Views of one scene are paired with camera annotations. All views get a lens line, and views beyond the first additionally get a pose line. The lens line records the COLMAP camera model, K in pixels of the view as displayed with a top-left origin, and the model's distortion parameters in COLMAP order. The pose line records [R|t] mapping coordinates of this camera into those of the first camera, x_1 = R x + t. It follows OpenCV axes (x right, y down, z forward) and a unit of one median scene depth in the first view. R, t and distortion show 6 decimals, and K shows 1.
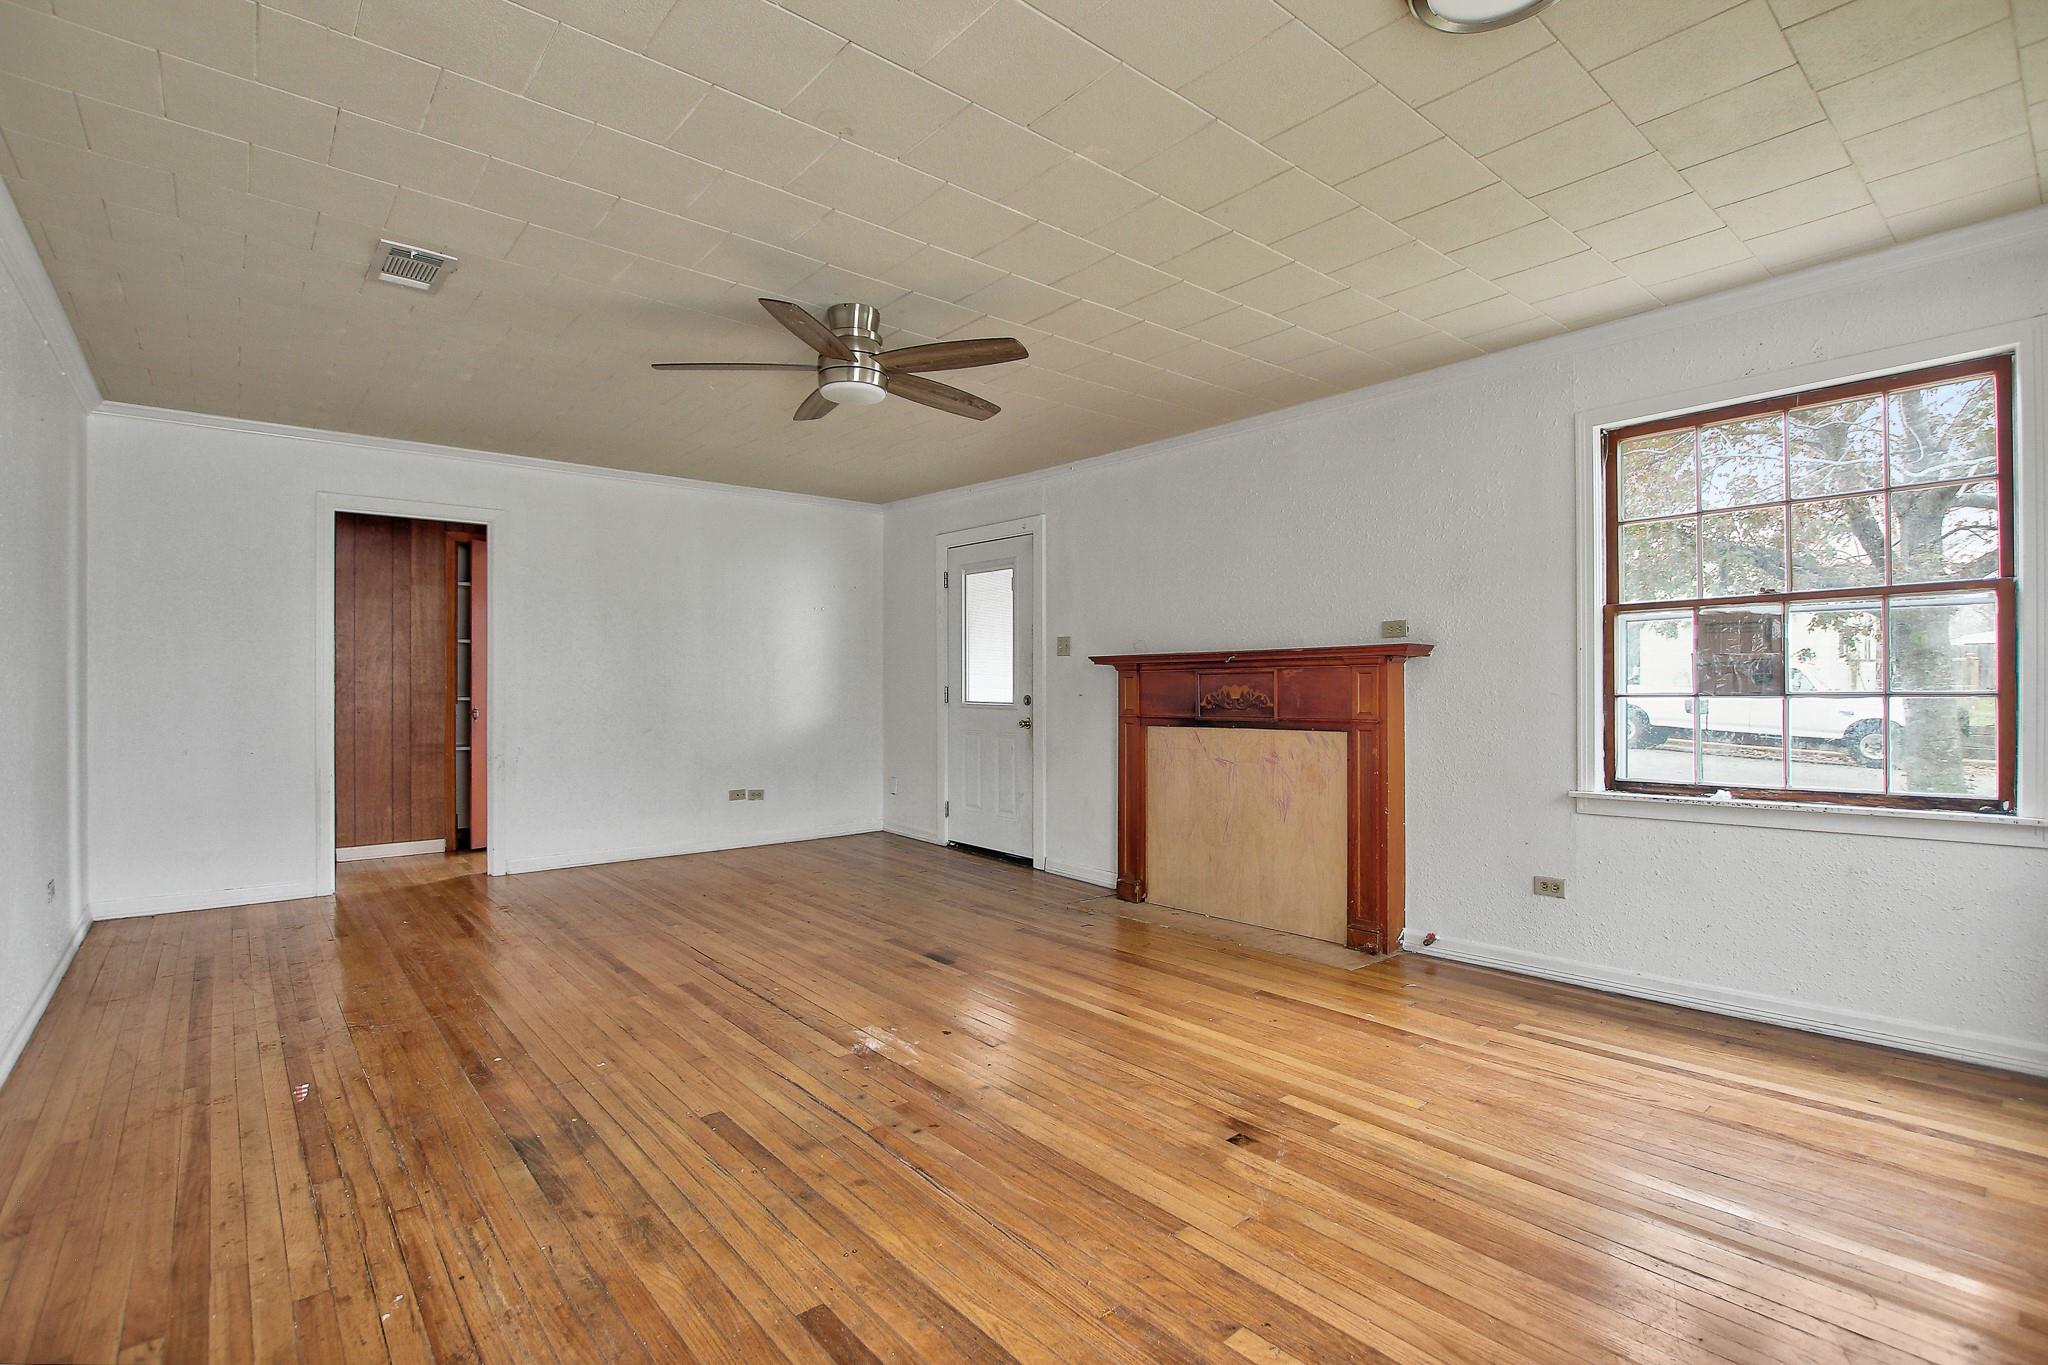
lens RADIAL K [[961.8, 0, 1030.4], [0, 961.8, 690.1], [0, 0, 1]] dist [-0.025420, 0.001883]
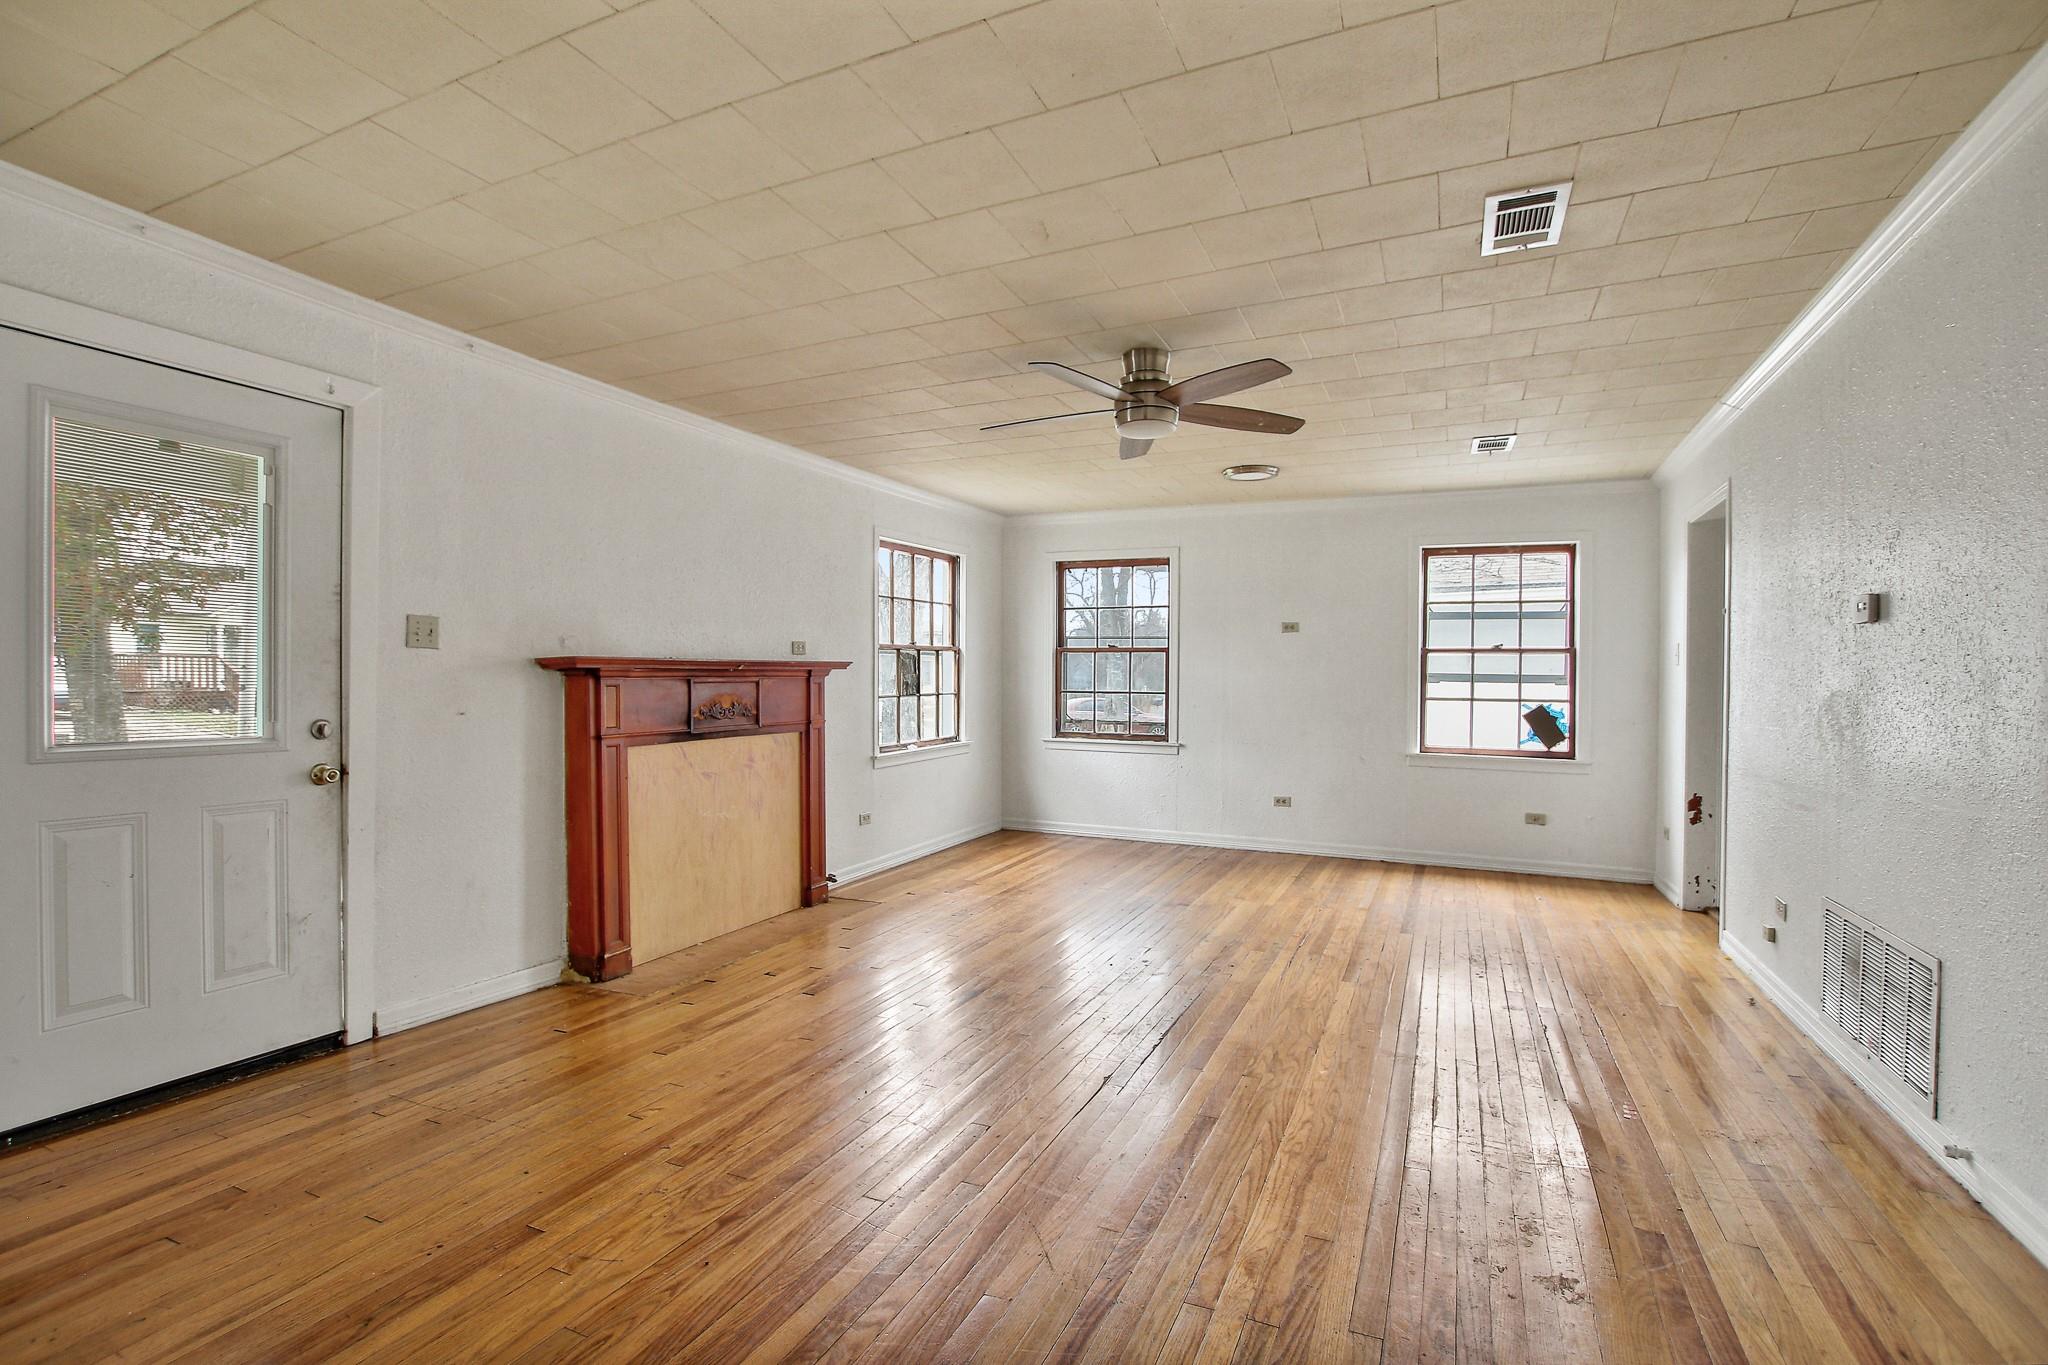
lens RADIAL K [[961.8, 0, 1023.9], [0, 961.8, 686.7], [0, 0, 1]] dist [-0.025420, 0.001883]
pose [[-0.420260, -0.010827, 0.907339, -0.843841], [-0.003722, 0.999941, 0.010208, -0.025327], [-0.907396, 0.000913, -0.420275, 1.188506]]
